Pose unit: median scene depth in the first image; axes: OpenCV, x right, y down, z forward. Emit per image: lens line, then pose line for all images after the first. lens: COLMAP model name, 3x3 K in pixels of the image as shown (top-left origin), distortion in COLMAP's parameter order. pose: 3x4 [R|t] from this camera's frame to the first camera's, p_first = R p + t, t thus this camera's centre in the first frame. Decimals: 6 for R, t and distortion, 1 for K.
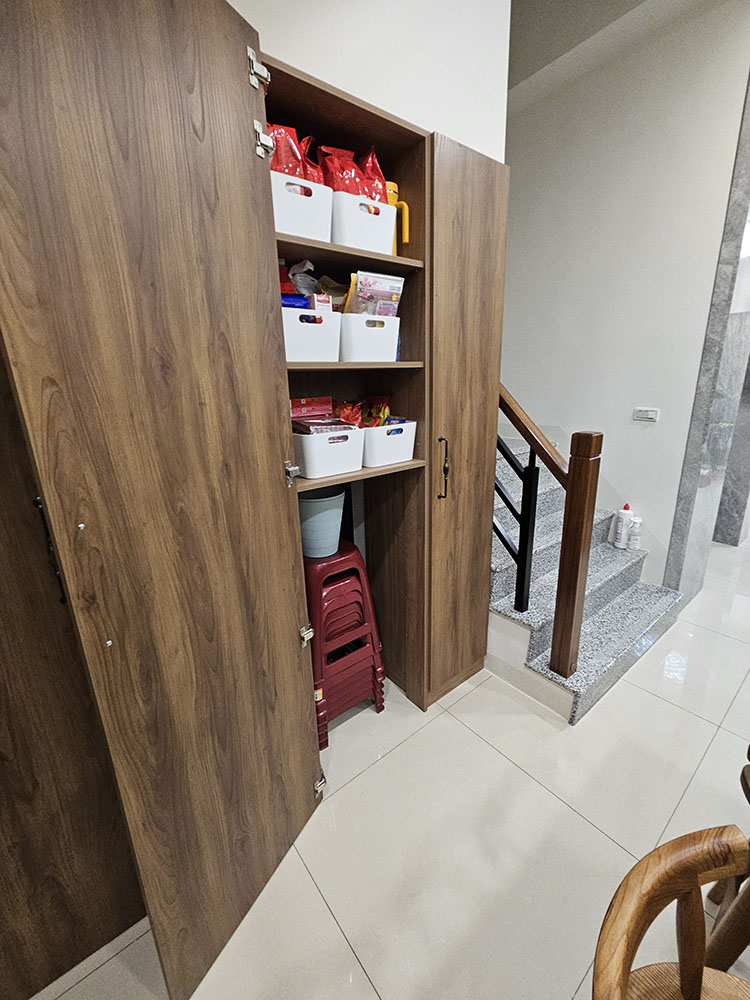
lens RADIAL K [[408.1, 0, 373.5], [0, 408.1, 499.0], [0, 0, 1]] dist [0.002091, -0.000598]
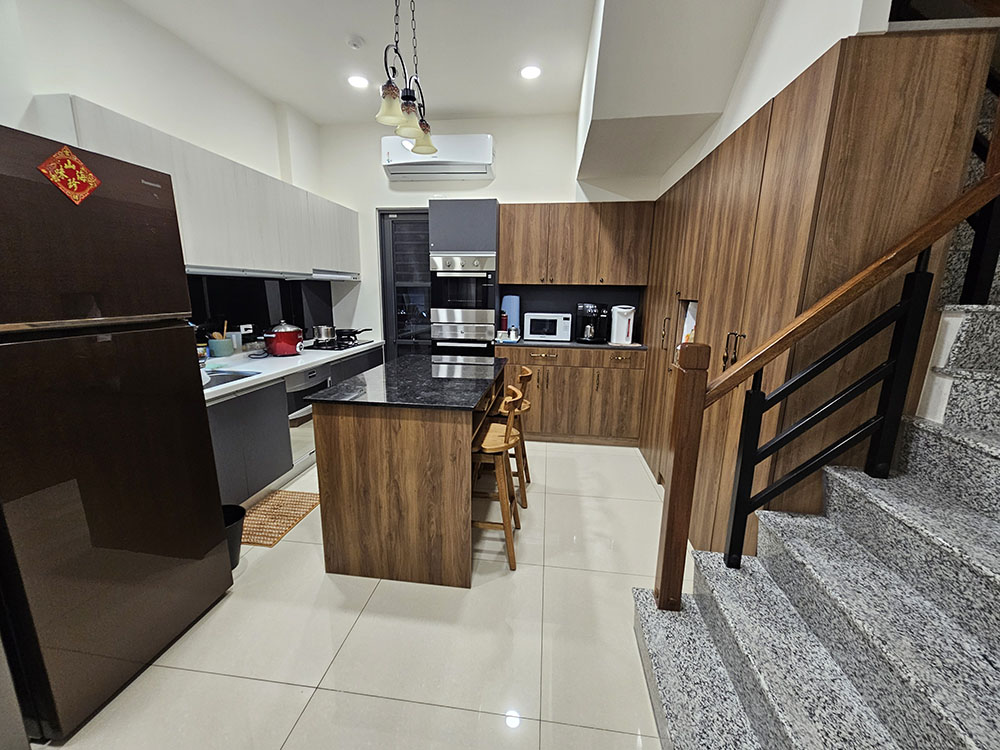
lens RADIAL K [[408.1, 0, 493.9], [0, 408.1, 378.1], [0, 0, 1]] dist [0.002091, -0.000598]
pose [[-0.718048, 0.167284, -0.675591, 1.343359], [-0.179372, 0.893416, 0.411865, -0.352609], [0.672483, 0.416921, -0.611510, 1.154528]]
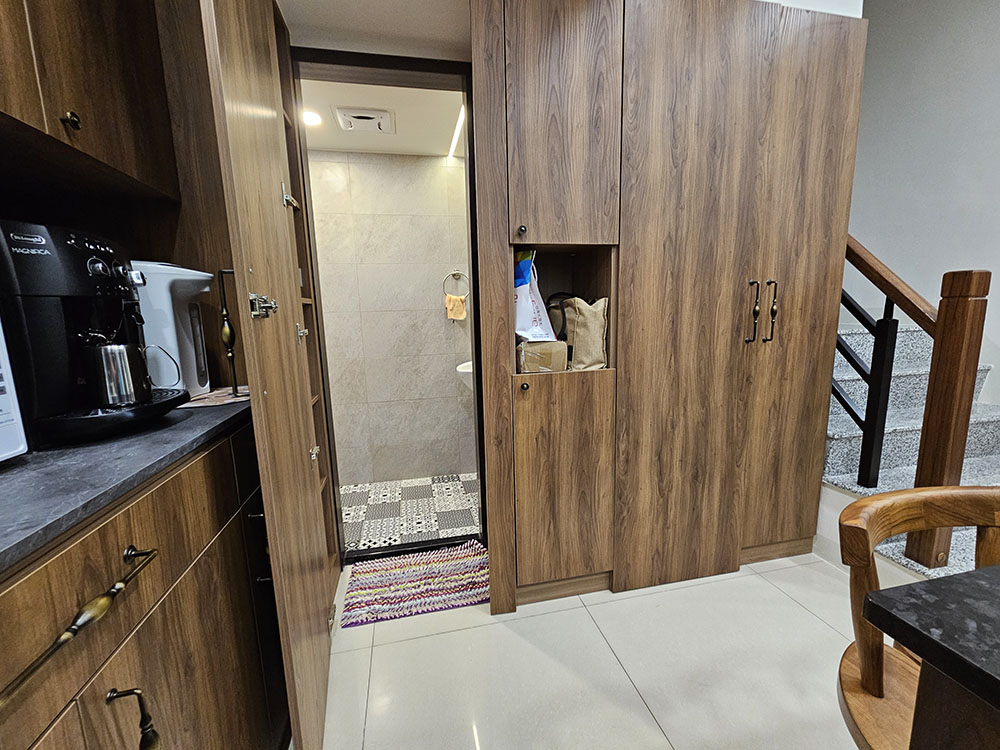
lens RADIAL K [[408.1, 0, 496.3], [0, 408.1, 370.9], [0, 0, 1]] dist [0.002091, -0.000598]
pose [[0.899855, 0.077929, -0.429171, 0.002631], [-0.122251, 0.989535, -0.076647, 0.214529], [0.418707, 0.121437, 0.899965, -0.174477]]
